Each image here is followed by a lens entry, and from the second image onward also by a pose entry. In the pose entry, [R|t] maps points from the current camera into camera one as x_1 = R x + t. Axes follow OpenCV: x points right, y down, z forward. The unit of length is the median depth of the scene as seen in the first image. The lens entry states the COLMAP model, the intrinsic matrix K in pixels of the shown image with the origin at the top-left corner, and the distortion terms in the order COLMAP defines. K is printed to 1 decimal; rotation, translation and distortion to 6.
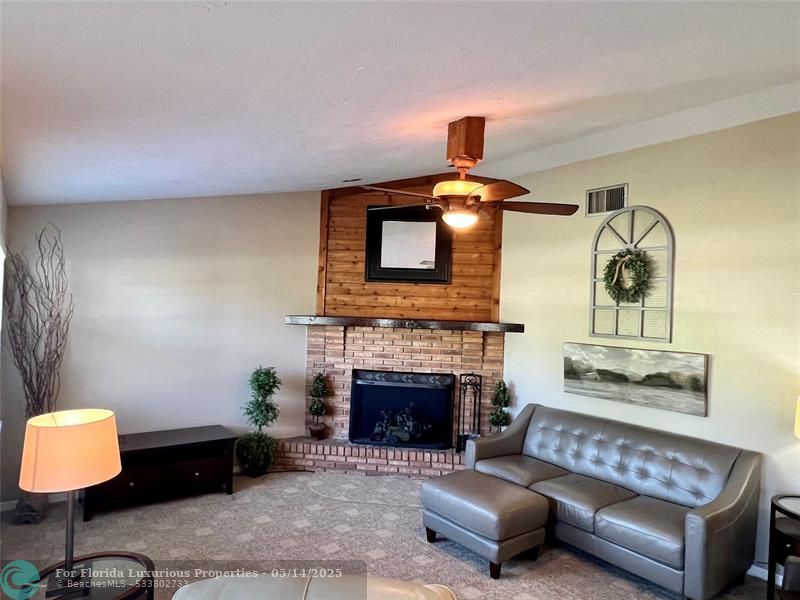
lens RADIAL K [[522.8, 0, 400.1], [0, 522.8, 300.6], [0, 0, 1]] dist [0.000474, -0.004641]
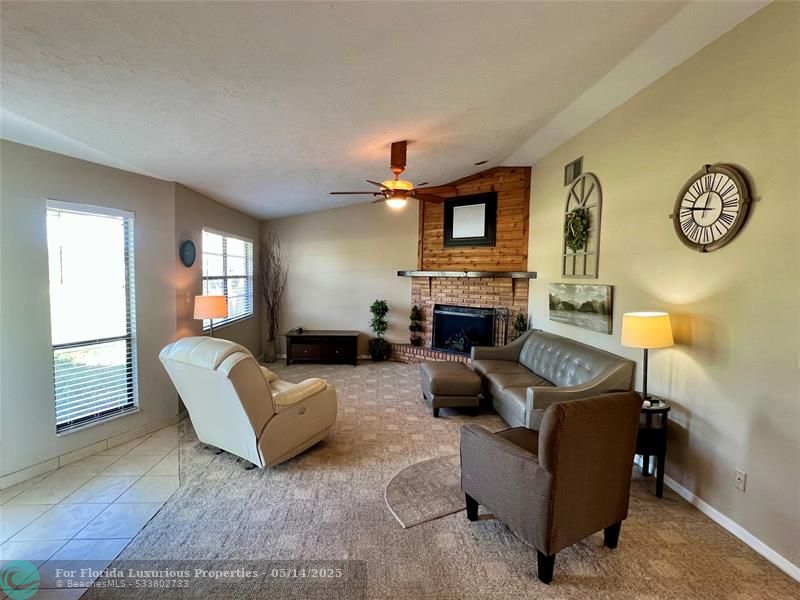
lens RADIAL K [[405.7, 0, 399.4], [0, 405.7, 300.6], [0, 0, 1]] dist [0.000771, 0.000022]
pose [[0.825831, 0.013453, -0.563757, 0.520344], [0.016484, 0.998712, 0.047980, 0.060861], [0.563677, -0.048916, 0.824546, -0.073960]]
